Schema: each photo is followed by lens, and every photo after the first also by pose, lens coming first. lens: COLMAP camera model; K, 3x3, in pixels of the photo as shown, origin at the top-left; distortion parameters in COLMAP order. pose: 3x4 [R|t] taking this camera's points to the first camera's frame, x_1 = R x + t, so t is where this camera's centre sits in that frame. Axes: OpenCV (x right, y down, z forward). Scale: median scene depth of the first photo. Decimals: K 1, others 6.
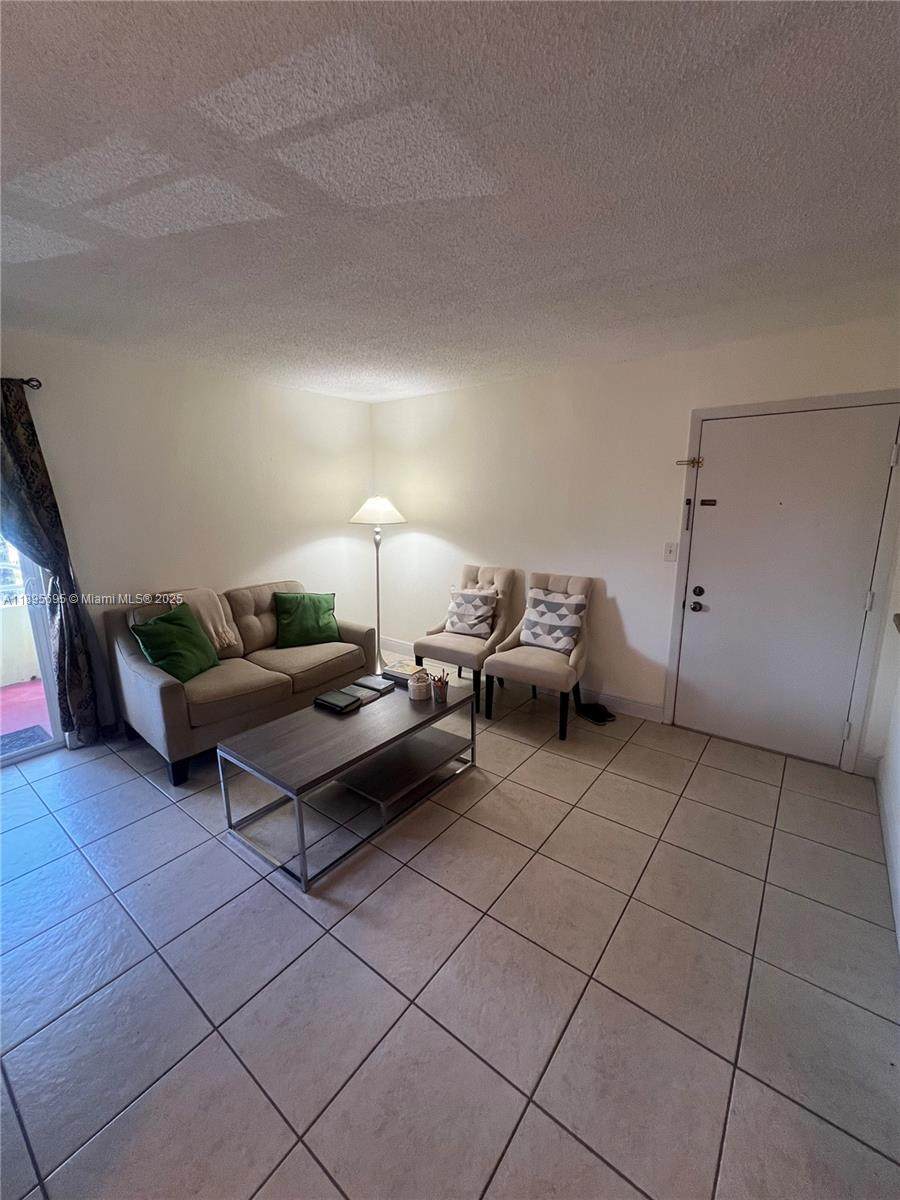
lens RADIAL K [[483.2, 0, 450.4], [0, 483.2, 599.4], [0, 0, 1]] dist [0.001423, 0.000031]
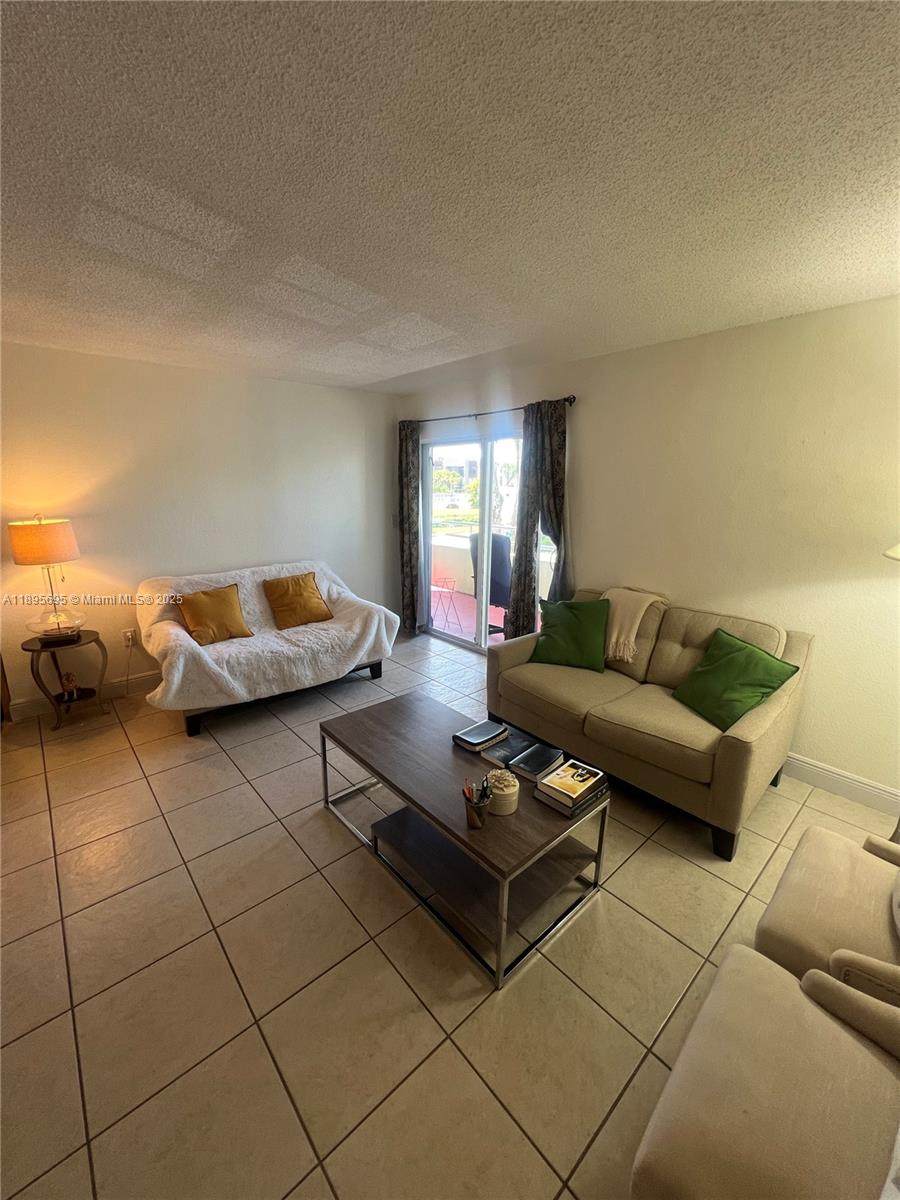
lens RADIAL K [[478.7, 0, 450.9], [0, 478.7, 599.7], [0, 0, 1]] dist [-0.000578, -0.000054]
pose [[-0.192762, 0.236052, -0.952430, 0.412673], [-0.210445, 0.938103, 0.275093, -0.182939], [0.958413, 0.253461, -0.131154, 0.786872]]
